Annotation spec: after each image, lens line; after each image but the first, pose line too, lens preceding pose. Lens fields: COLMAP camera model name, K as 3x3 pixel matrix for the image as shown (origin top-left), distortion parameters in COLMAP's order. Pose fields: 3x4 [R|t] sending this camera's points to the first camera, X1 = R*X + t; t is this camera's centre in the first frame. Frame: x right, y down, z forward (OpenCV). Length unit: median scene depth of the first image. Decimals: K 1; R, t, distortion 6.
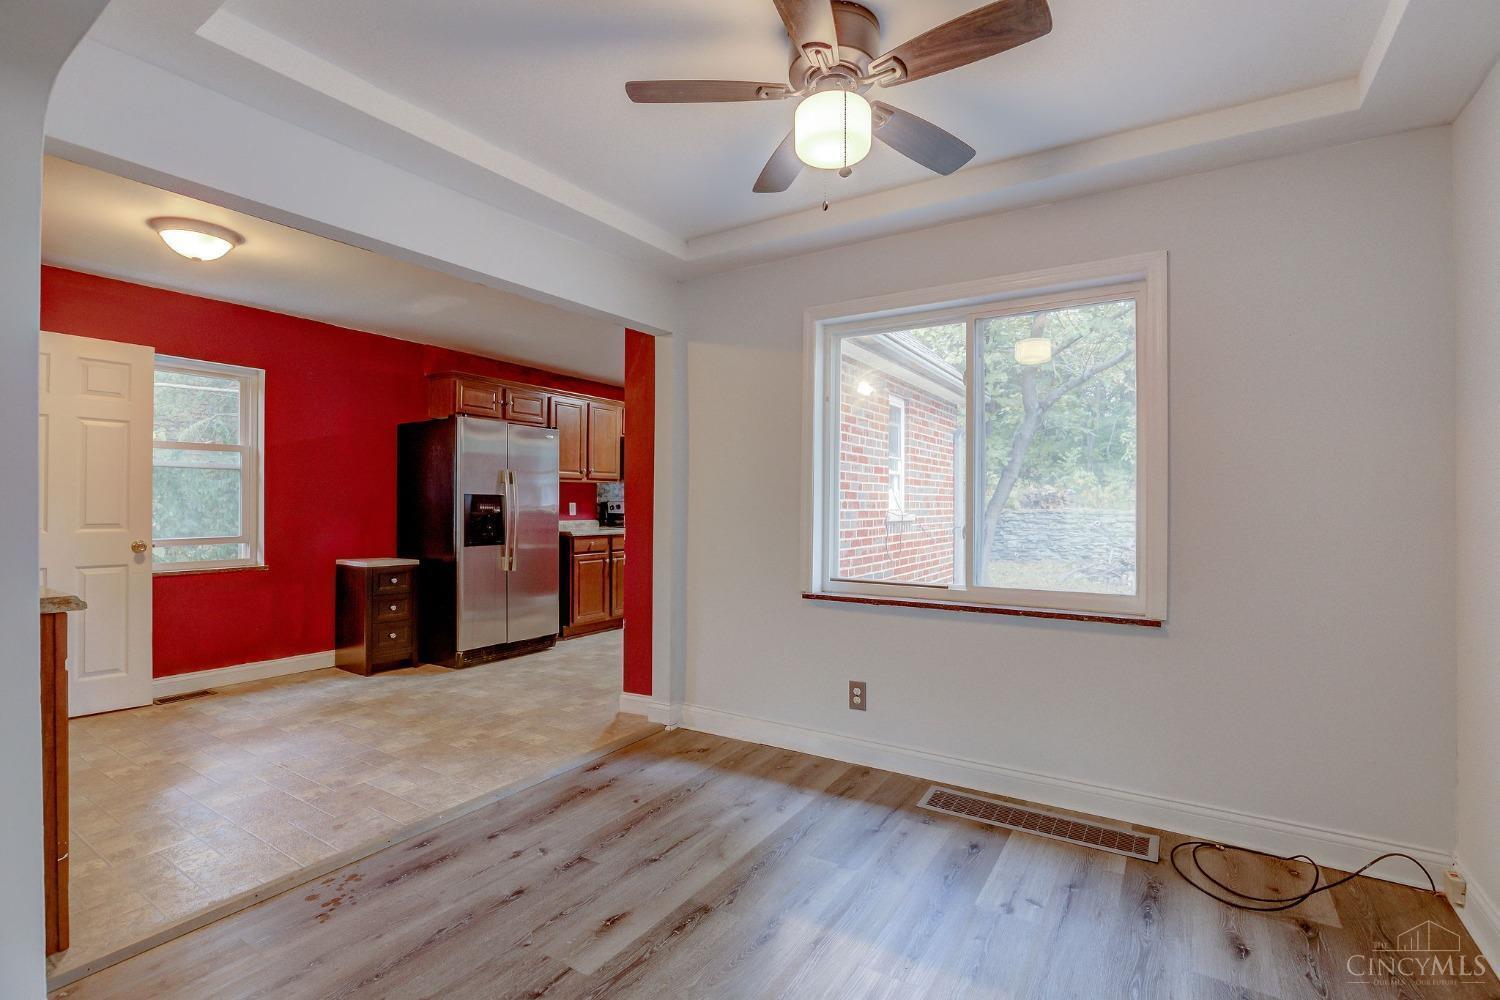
lens RADIAL K [[693.0, 0, 754.9], [0, 693.0, 500.6], [0, 0, 1]] dist [-0.041709, 0.009831]
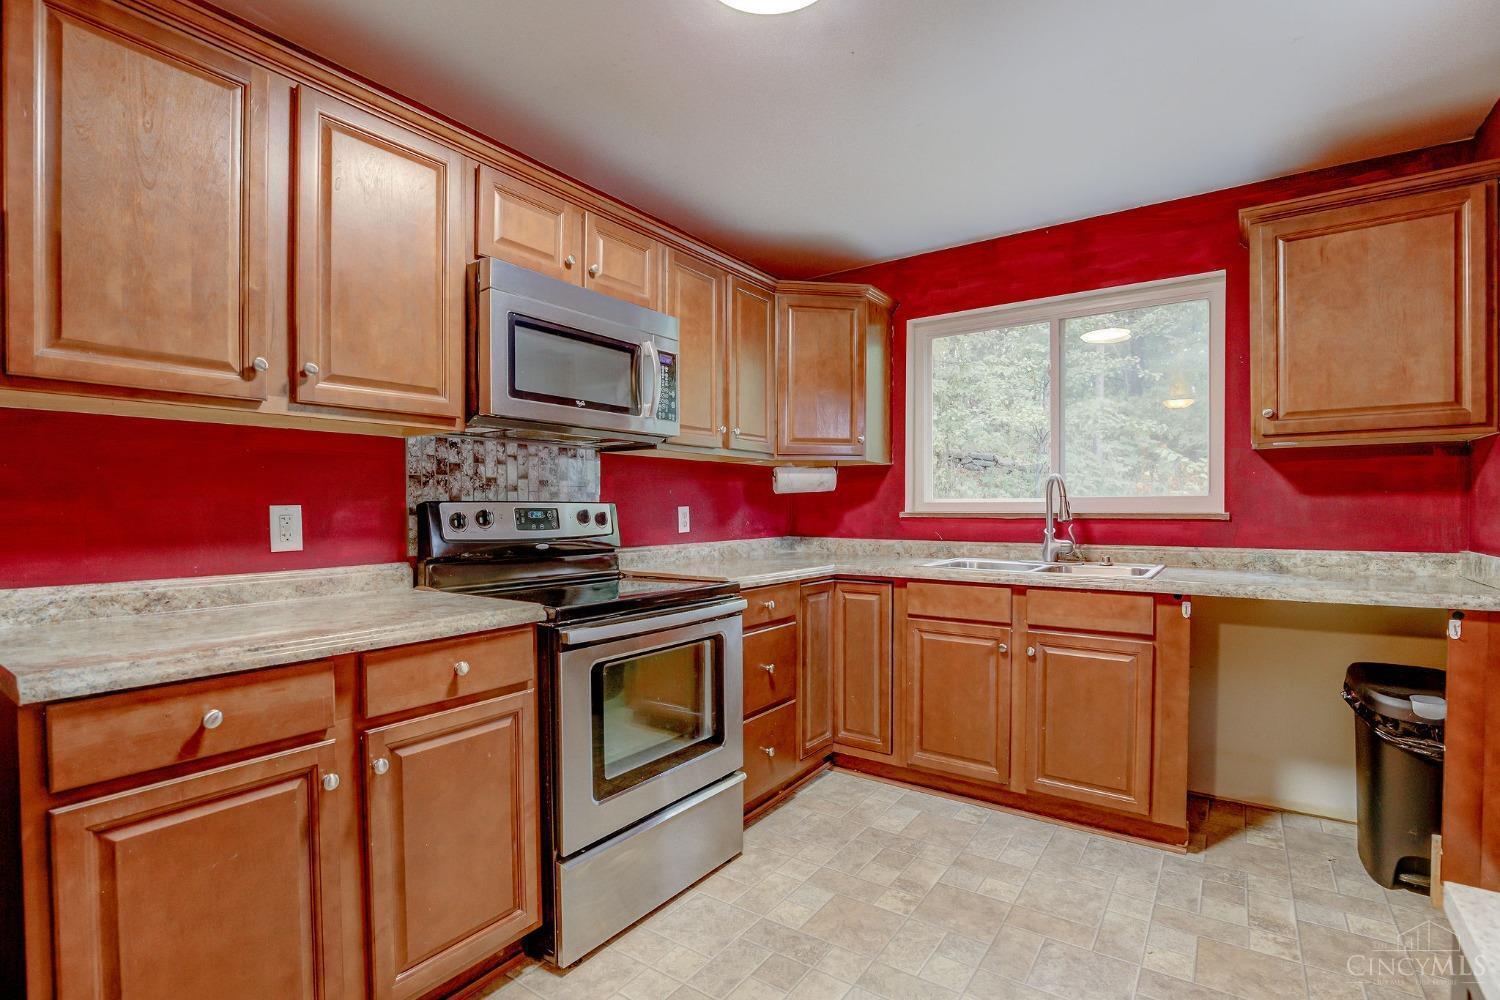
lens RADIAL K [[709.1, 0, 771.1], [0, 709.1, 520.8], [0, 0, 1]] dist [-0.001247, 0.000021]
pose [[0.999652, -0.002083, -0.026312, -0.142923], [0.002767, 0.999659, 0.025975, 0.005638], [0.026249, -0.026039, 0.999316, 1.526662]]
